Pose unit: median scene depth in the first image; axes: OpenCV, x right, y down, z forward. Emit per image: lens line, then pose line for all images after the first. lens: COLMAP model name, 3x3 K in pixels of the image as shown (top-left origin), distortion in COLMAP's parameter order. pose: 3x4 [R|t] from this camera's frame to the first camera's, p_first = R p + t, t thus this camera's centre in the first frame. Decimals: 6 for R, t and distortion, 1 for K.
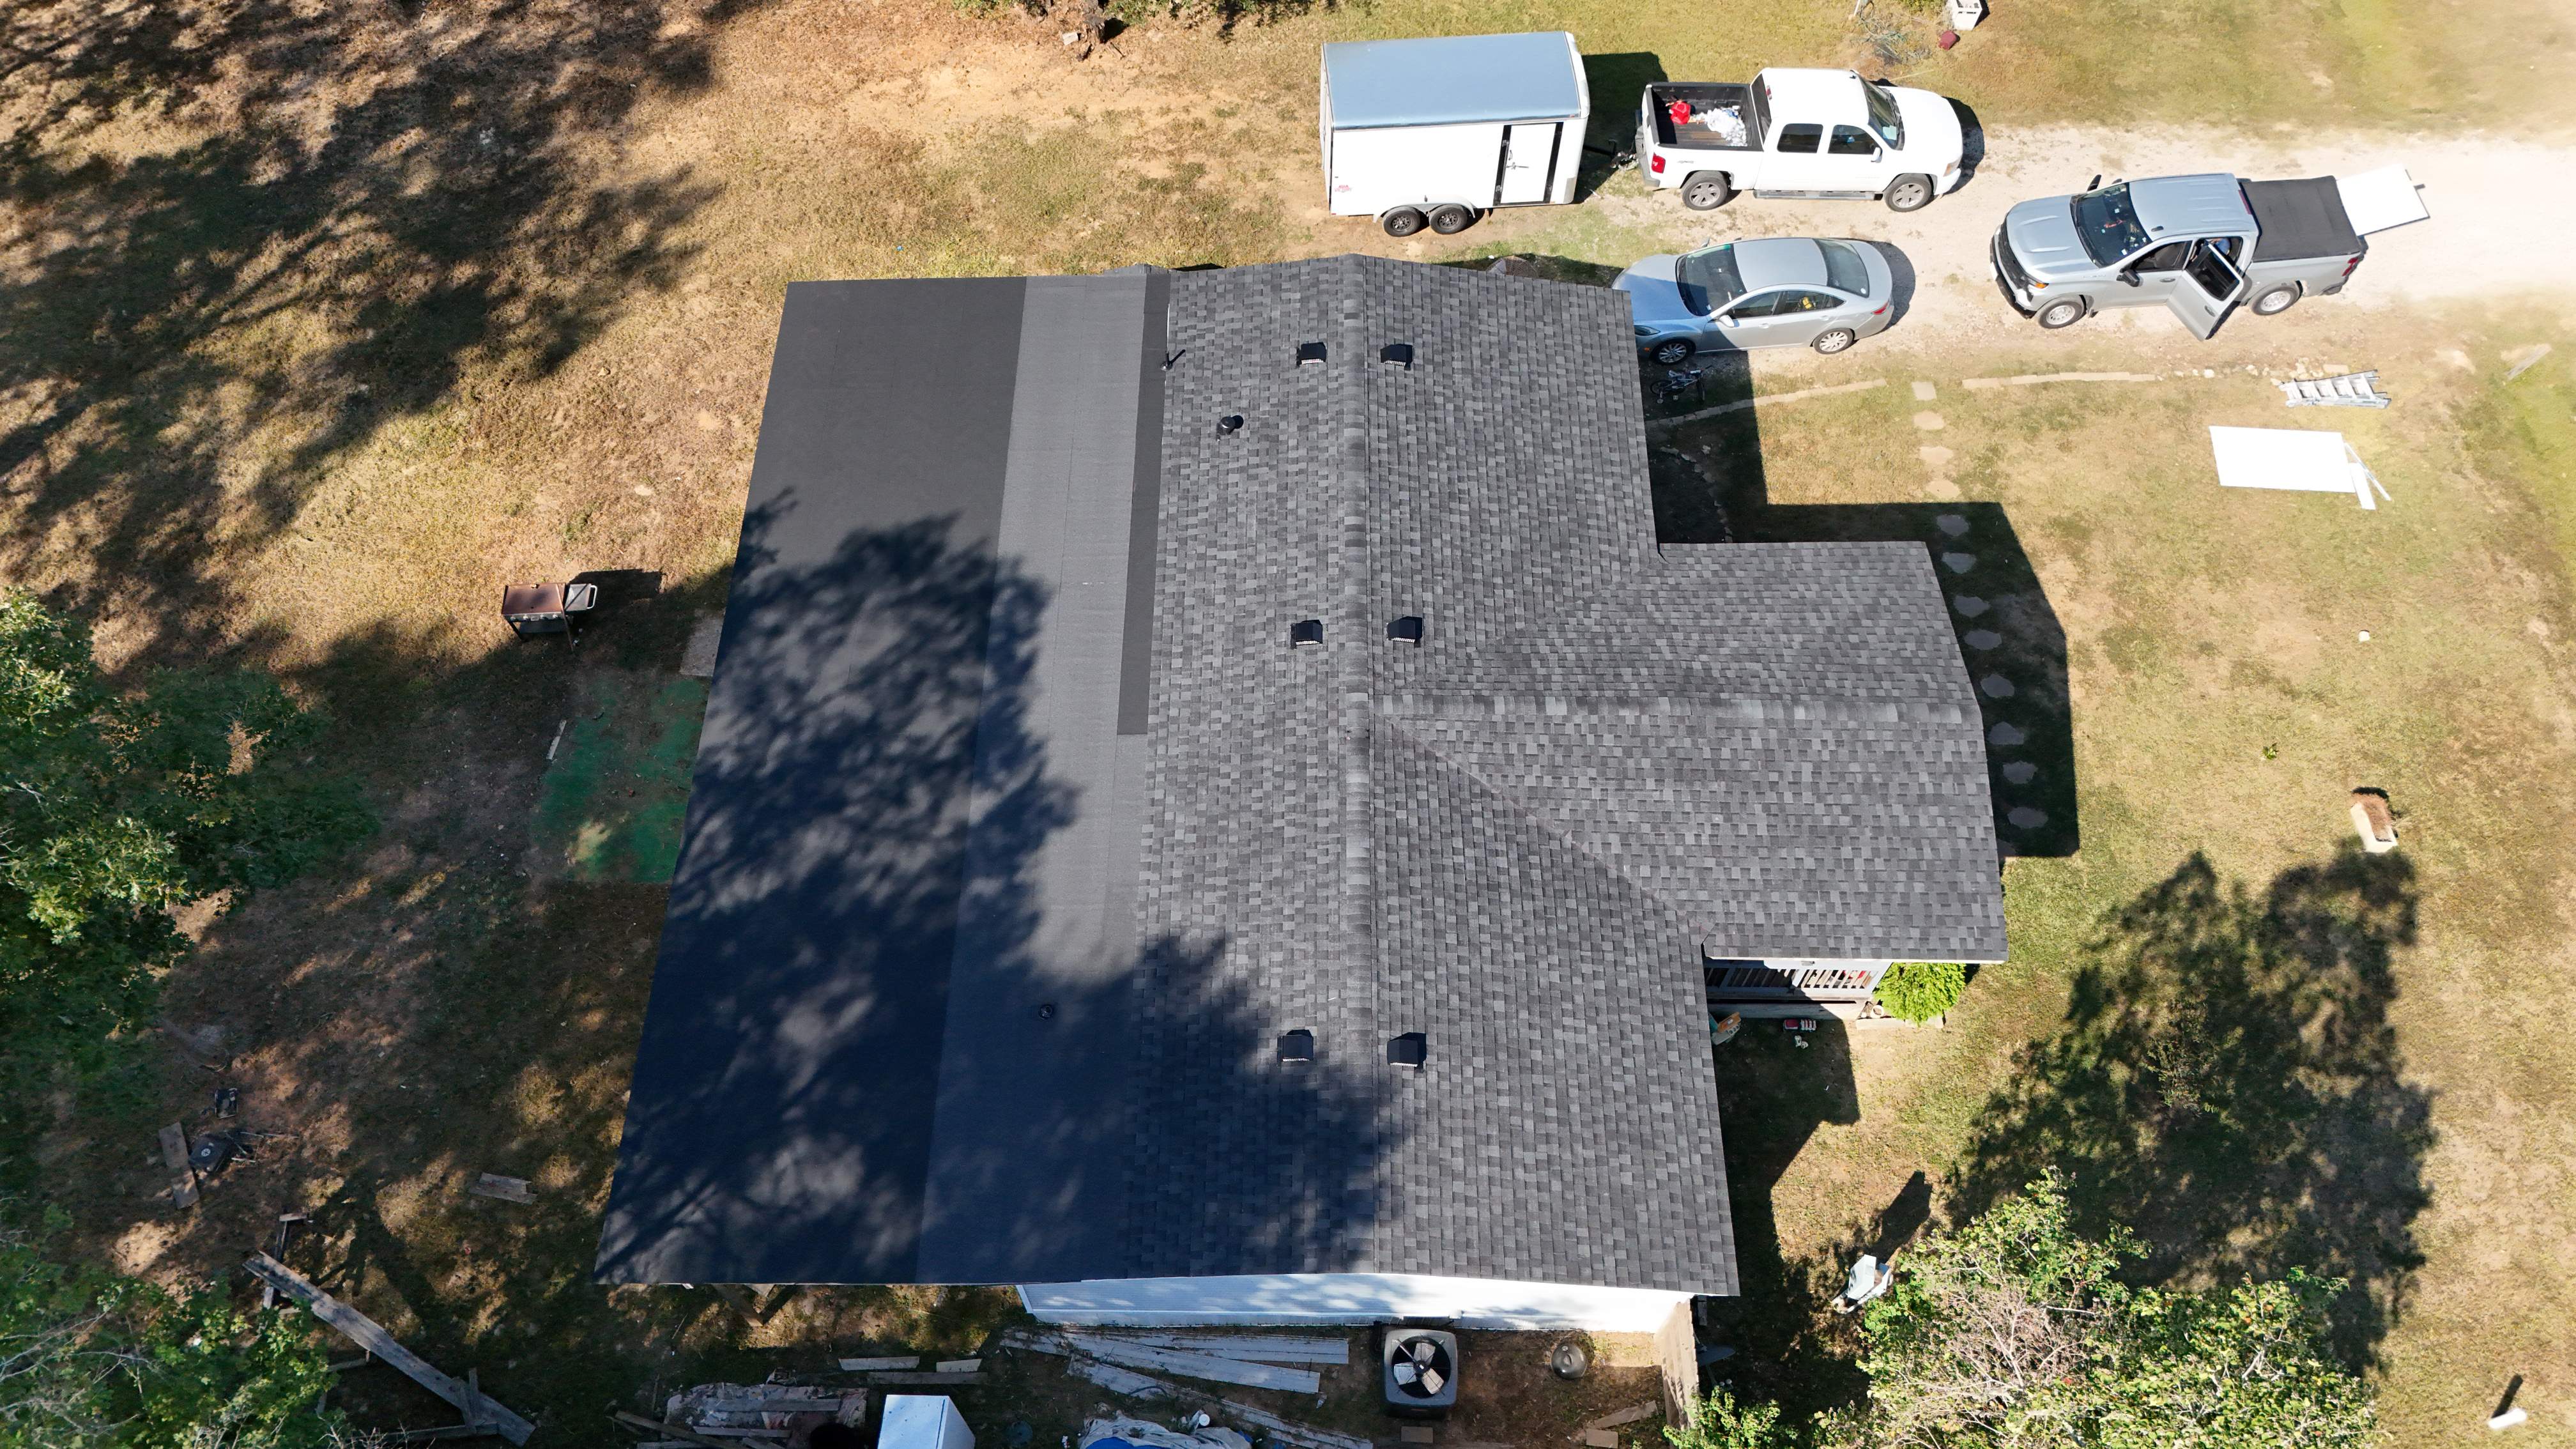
lens RADIAL K [[1836.0, 0, 1270.9], [0, 1836.0, 717.6], [0, 0, 1]] dist [0.169793, -0.305701]
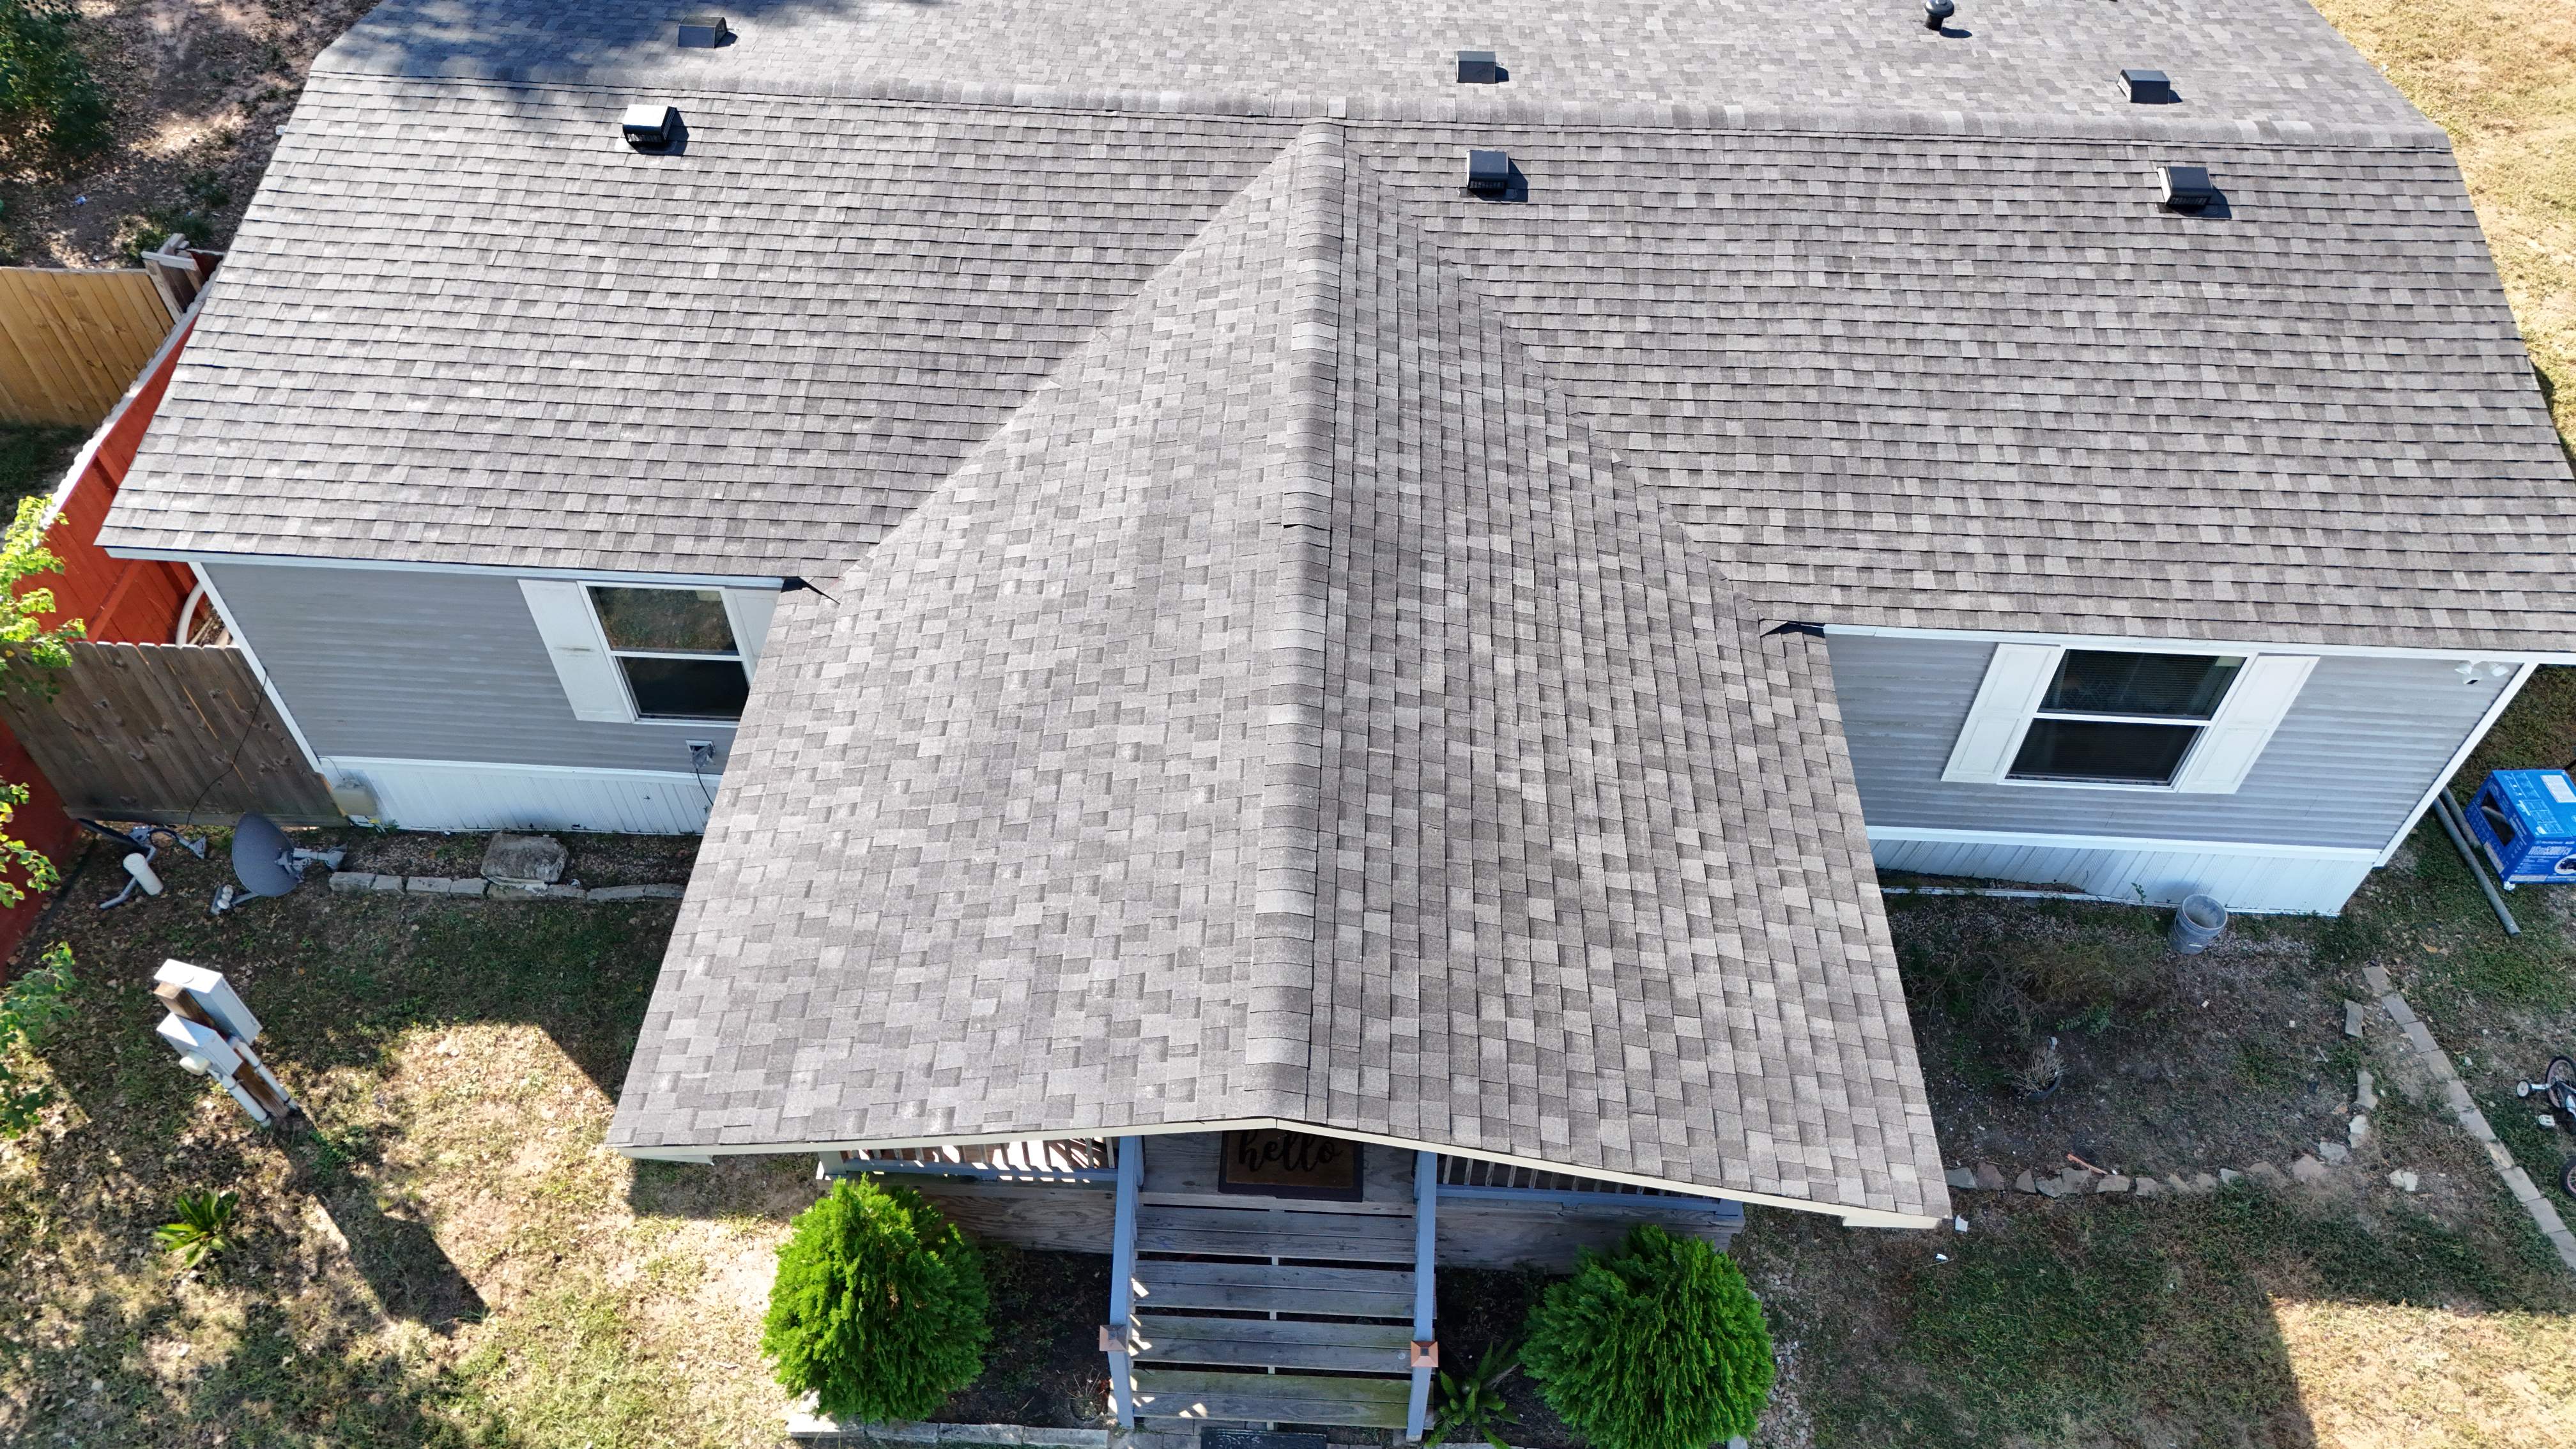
lens RADIAL K [[1836.2, 0, 1277.5], [0, 1836.2, 724.8], [0, 0, 1]] dist [0.144287, -0.181777]
pose [[-0.035972, 0.759565, -0.649435, 0.518991], [-0.867633, 0.298736, 0.397454, -0.152644], [0.495902, 0.577769, 0.648278, 0.696029]]
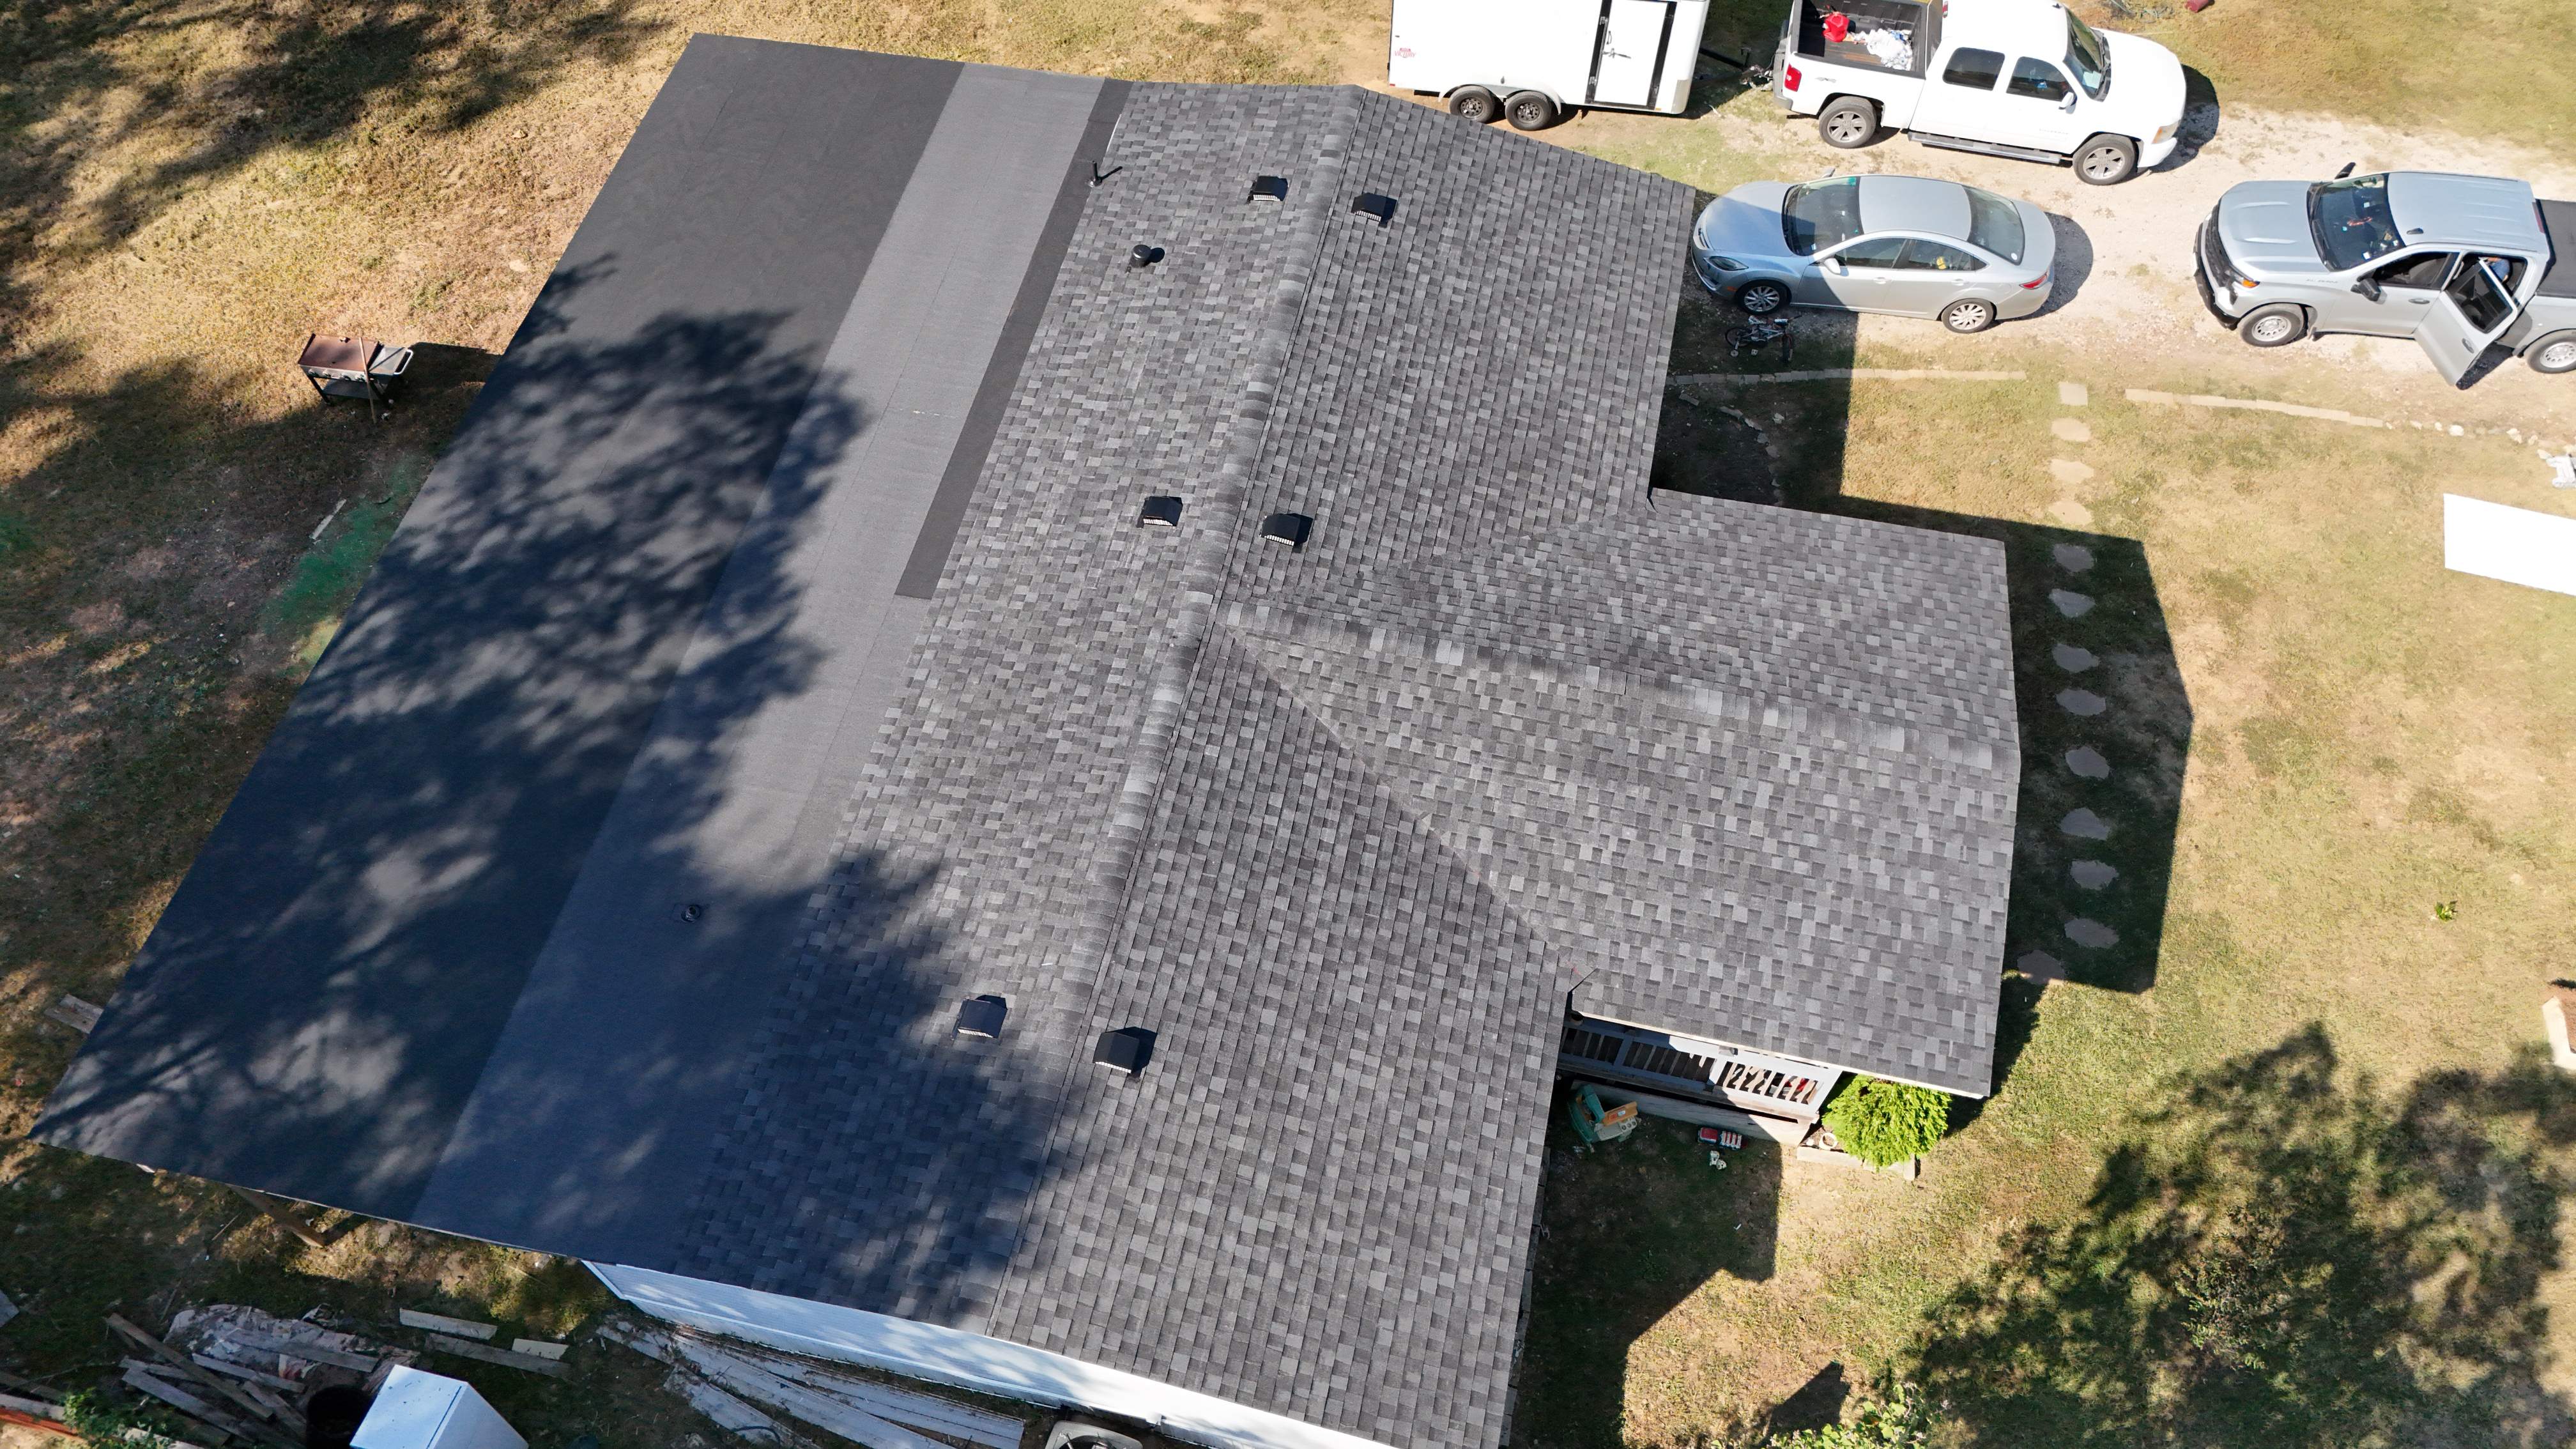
lens RADIAL K [[1836.2, 0, 1277.5], [0, 1836.2, 724.8], [0, 0, 1]] dist [0.144287, -0.181777]
pose [[0.978471, 0.176162, -0.107523, 0.161913], [-0.179214, 0.983620, -0.019344, 0.047420], [0.102354, 0.038197, 0.994014, 0.227795]]
